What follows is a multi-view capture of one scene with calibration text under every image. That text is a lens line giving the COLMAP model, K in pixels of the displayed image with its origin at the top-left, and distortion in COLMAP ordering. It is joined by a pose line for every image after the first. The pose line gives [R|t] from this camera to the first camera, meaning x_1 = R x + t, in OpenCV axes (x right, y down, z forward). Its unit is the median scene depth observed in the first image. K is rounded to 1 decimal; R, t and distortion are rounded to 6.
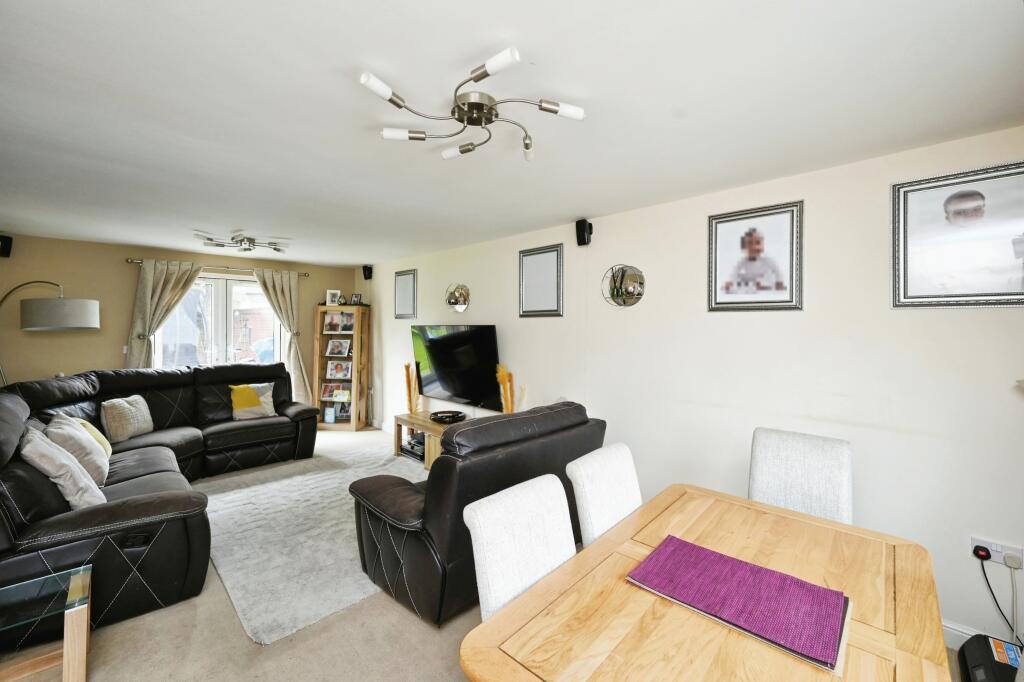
lens RADIAL K [[412.0, 0, 511.2], [0, 412.0, 334.3], [0, 0, 1]] dist [-0.001726, -0.000037]
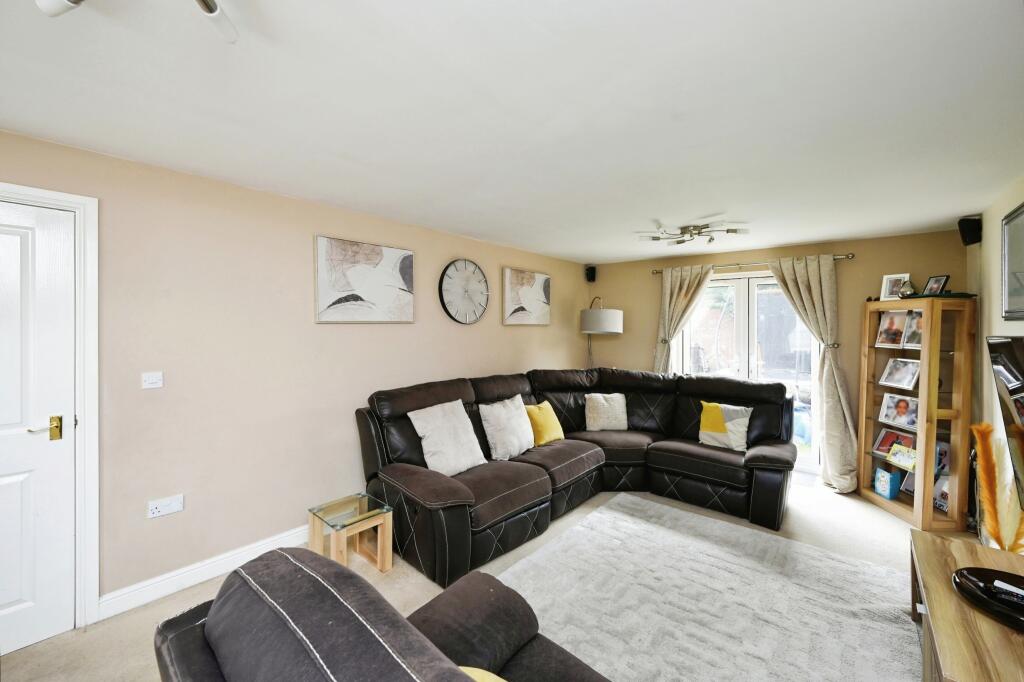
lens RADIAL K [[412.0, 0, 511.9], [0, 412.0, 330.0], [0, 0, 1]] dist [-0.001726, -0.000037]
pose [[0.083506, 0.002110, -0.996505, 0.116717], [-0.031569, 0.999501, -0.000529, -0.009512], [0.996007, 0.031503, 0.083531, 0.420094]]
